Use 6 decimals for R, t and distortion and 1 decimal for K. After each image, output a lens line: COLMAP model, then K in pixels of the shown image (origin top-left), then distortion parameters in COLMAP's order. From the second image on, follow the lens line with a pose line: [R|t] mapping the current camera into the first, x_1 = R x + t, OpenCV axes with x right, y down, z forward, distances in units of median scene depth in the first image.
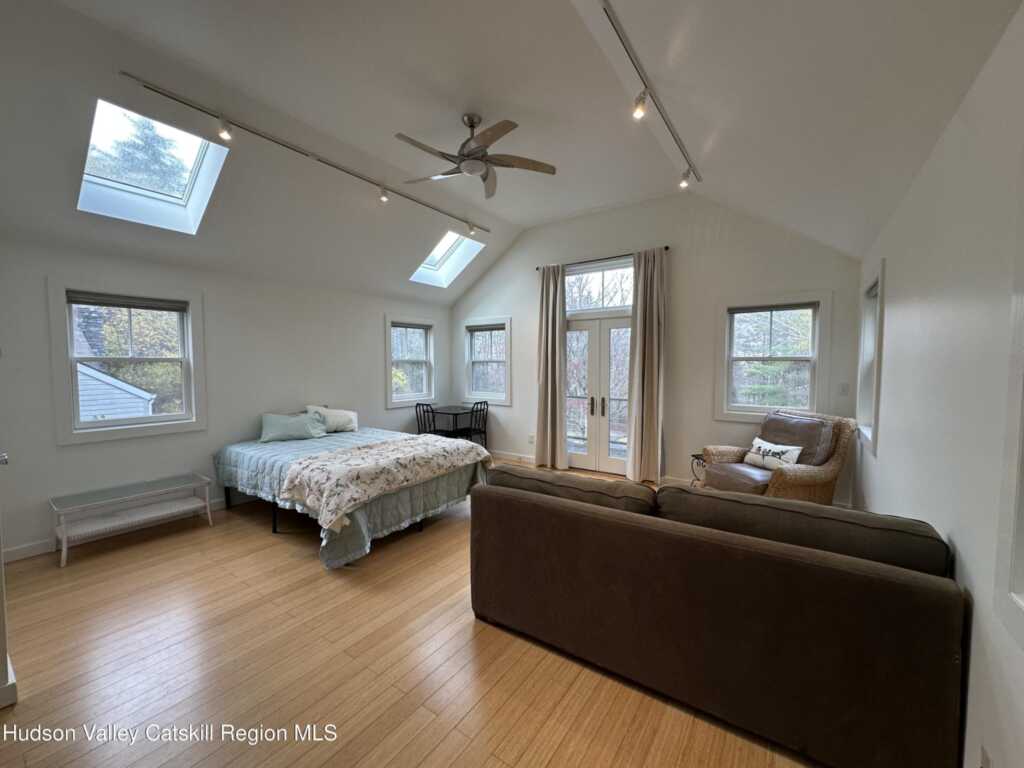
lens RADIAL K [[411.9, 0, 515.5], [0, 411.9, 382.9], [0, 0, 1]] dist [0.000542, 0.000004]
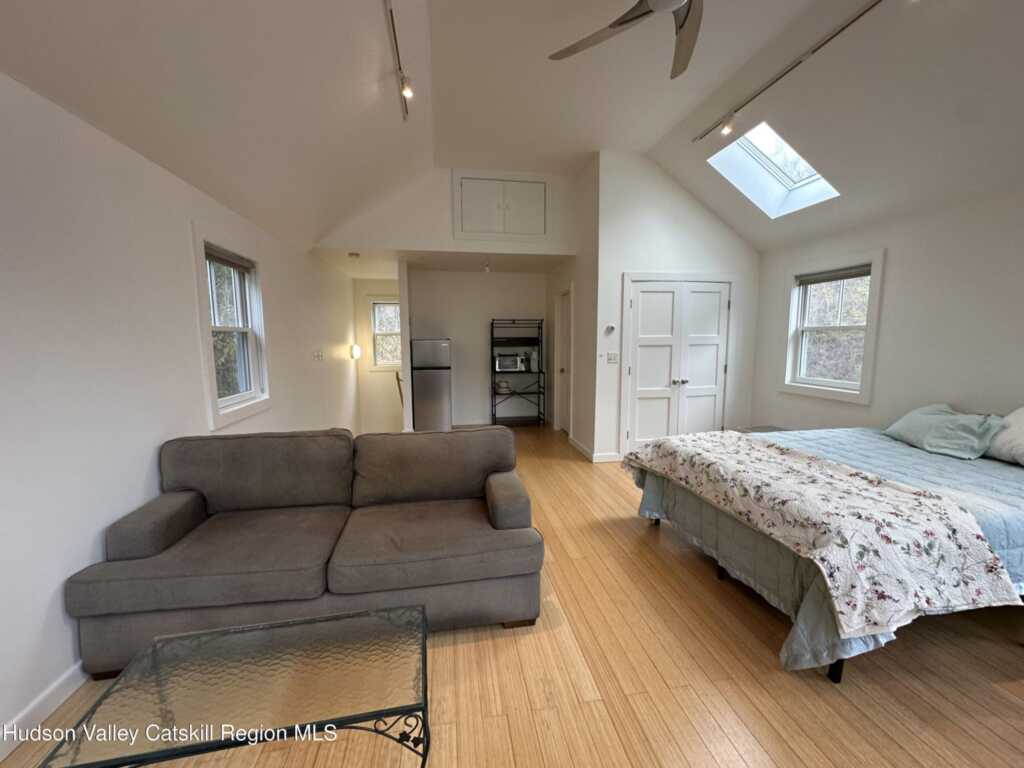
lens RADIAL K [[411.9, 0, 515.5], [0, 411.9, 382.9], [0, 0, 1]] dist [0.000542, 0.000004]
pose [[-0.714760, 0.083385, -0.694381, 0.403200], [-0.025220, 0.989148, 0.144743, -0.043253], [0.698915, 0.120969, -0.704900, 1.060666]]
